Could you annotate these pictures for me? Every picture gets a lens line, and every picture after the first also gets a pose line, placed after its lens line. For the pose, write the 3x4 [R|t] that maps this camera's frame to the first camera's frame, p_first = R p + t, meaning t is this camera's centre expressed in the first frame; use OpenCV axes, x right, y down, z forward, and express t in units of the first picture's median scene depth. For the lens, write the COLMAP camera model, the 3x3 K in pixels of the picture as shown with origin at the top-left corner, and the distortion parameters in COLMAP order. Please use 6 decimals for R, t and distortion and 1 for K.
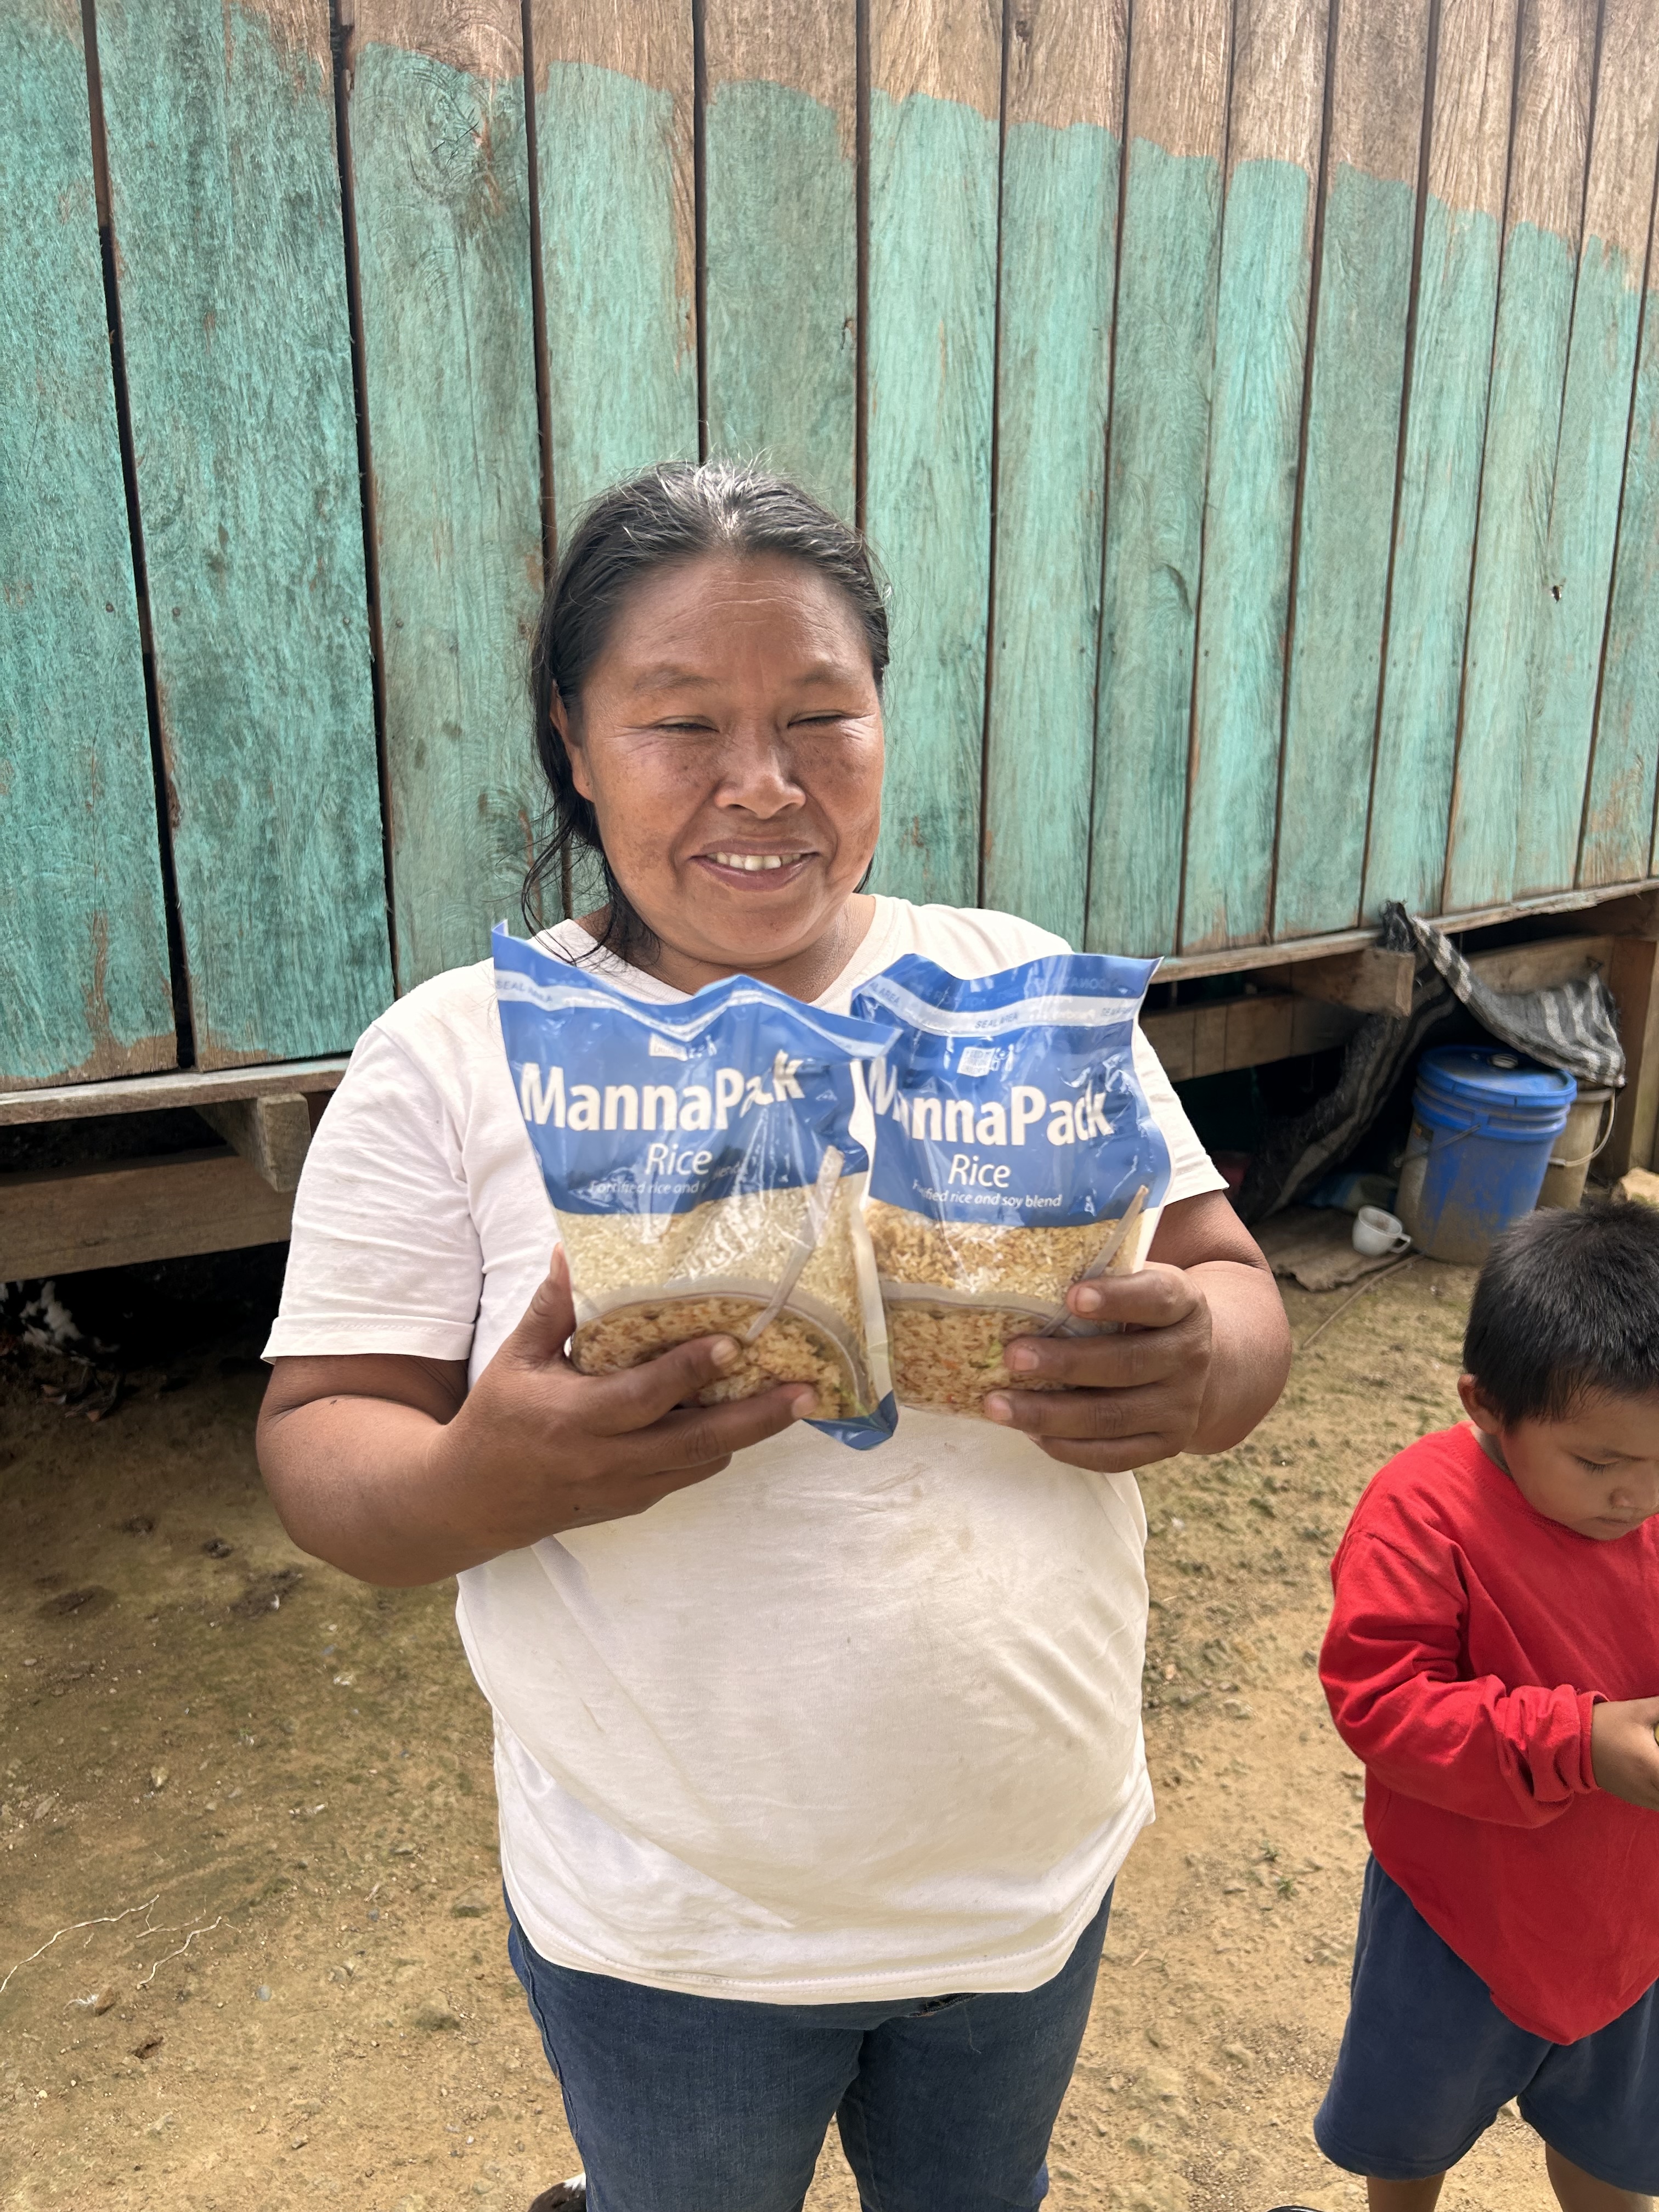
lens RADIAL K [[1667.7, 0, 825.1], [0, 1667.7, 1116.0], [0, 0, 1]] dist [0.043919, -0.050004]
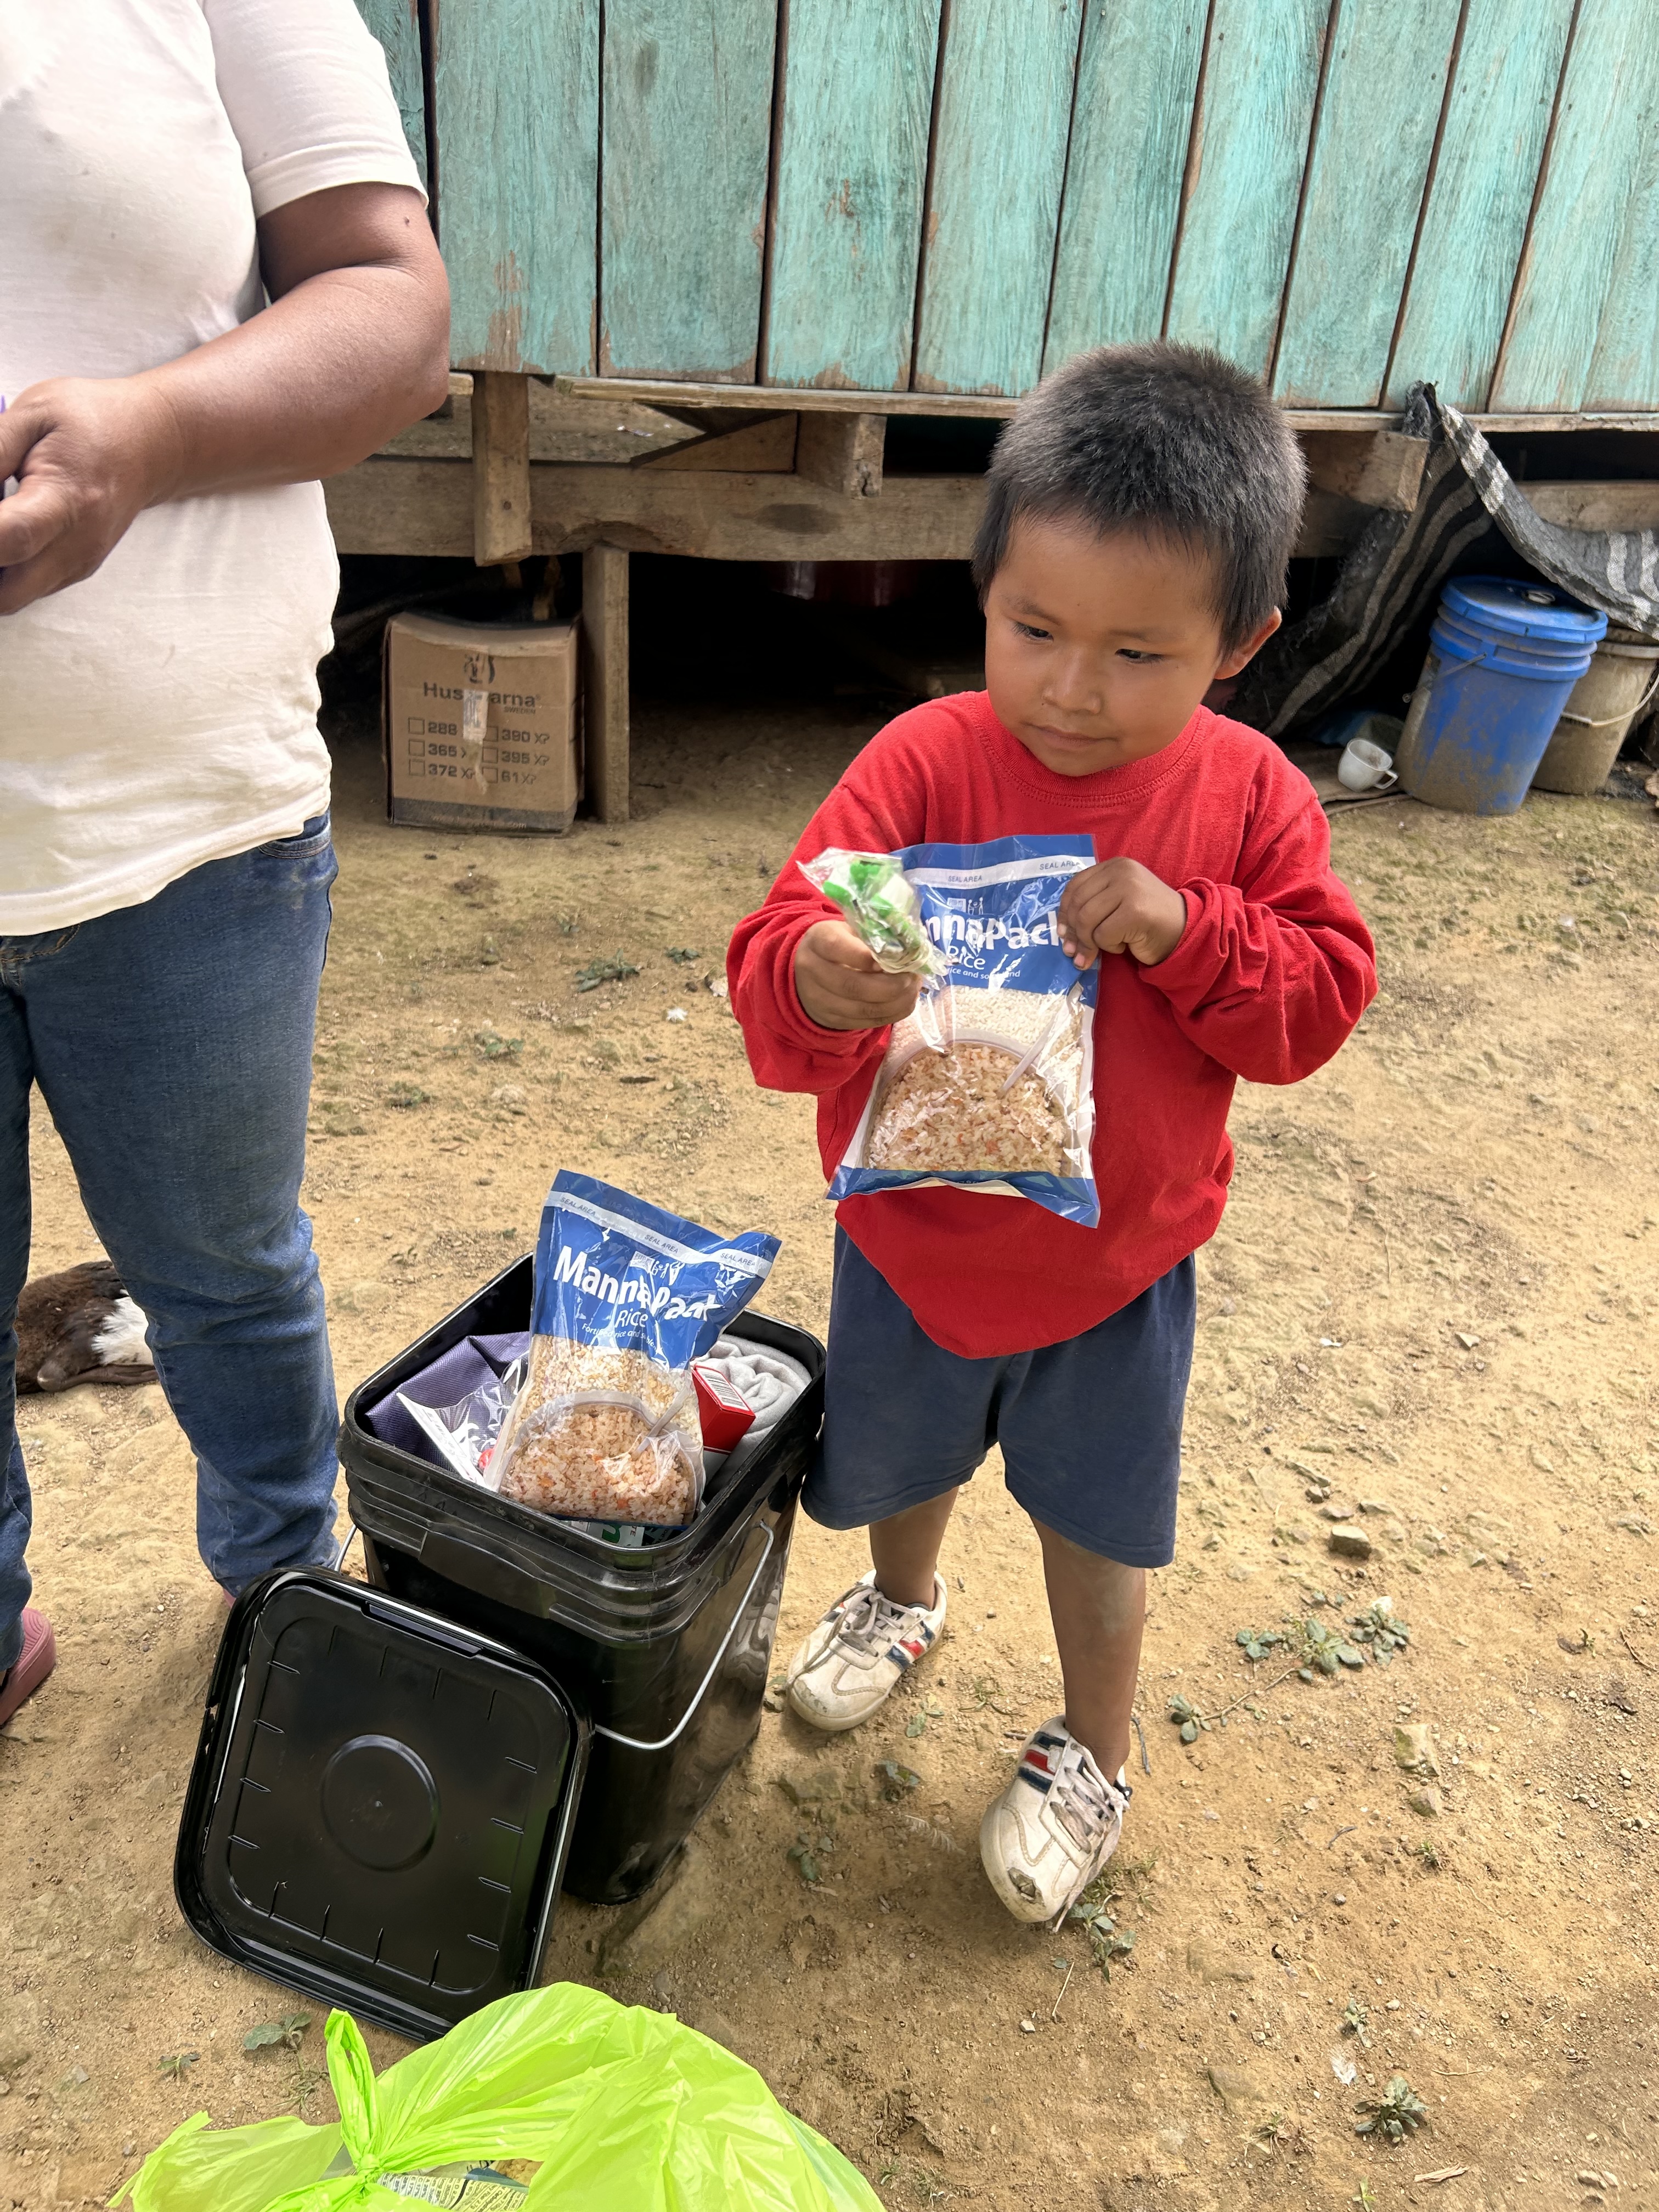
lens RADIAL K [[1667.7, 0, 841.0], [0, 1667.7, 1097.1], [0, 0, 1]] dist [0.043919, -0.050004]
pose [[0.983326, 0.145786, -0.108706, 0.227240], [-0.120796, 0.970467, 0.208810, 0.121646], [0.135937, -0.192197, 0.971896, -0.014803]]
